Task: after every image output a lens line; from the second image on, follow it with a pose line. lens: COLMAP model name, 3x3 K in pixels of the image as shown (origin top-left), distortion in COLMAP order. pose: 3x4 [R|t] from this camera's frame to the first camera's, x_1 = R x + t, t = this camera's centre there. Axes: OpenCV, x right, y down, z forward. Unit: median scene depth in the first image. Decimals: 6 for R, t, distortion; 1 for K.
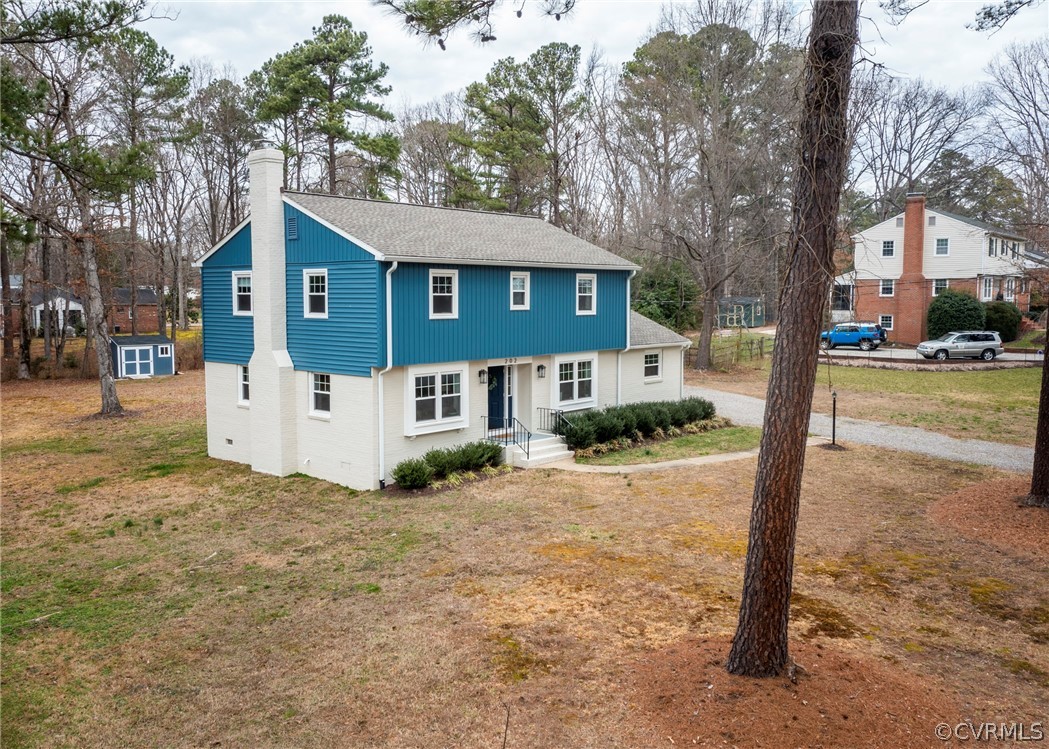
lens RADIAL K [[897.1, 0, 522.9], [0, 897.1, 380.4], [0, 0, 1]] dist [-0.012013, -0.000592]
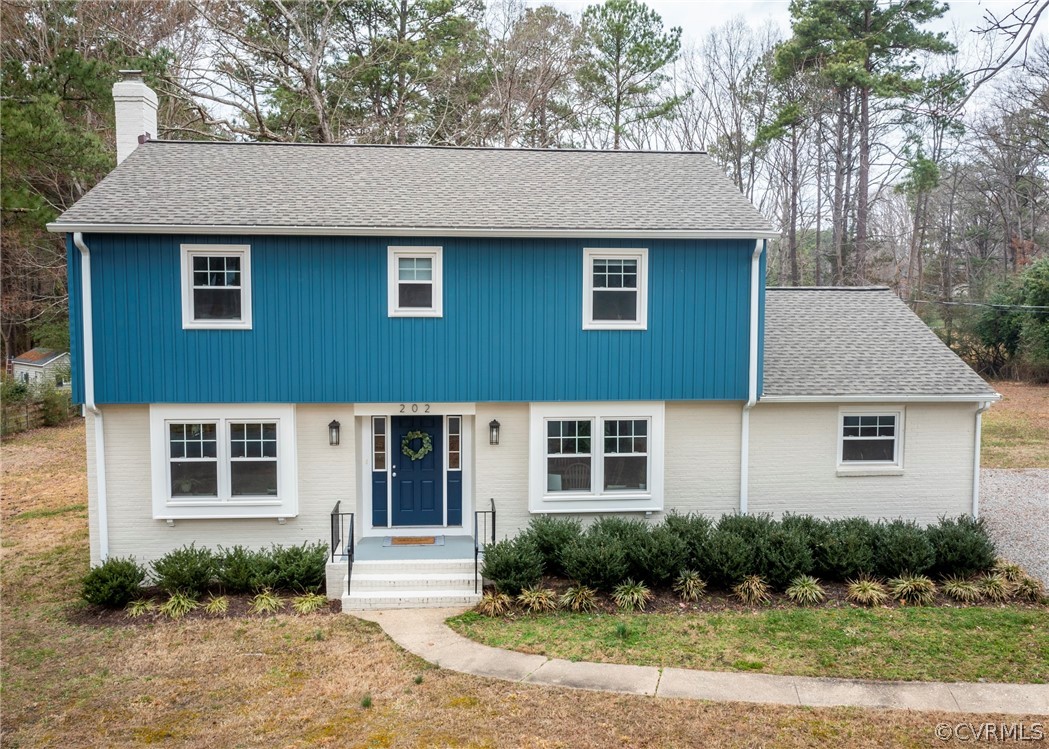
lens RADIAL K [[1061.1, 0, 524.7], [0, 1061.1, 366.8], [0, 0, 1]] dist [-0.005032, 0.000000]
pose [[0.721498, 0.052488, -0.690425, 0.438328], [-0.069473, 0.997579, 0.003239, -0.048829], [0.688923, 0.045629, 0.723397, 0.517930]]
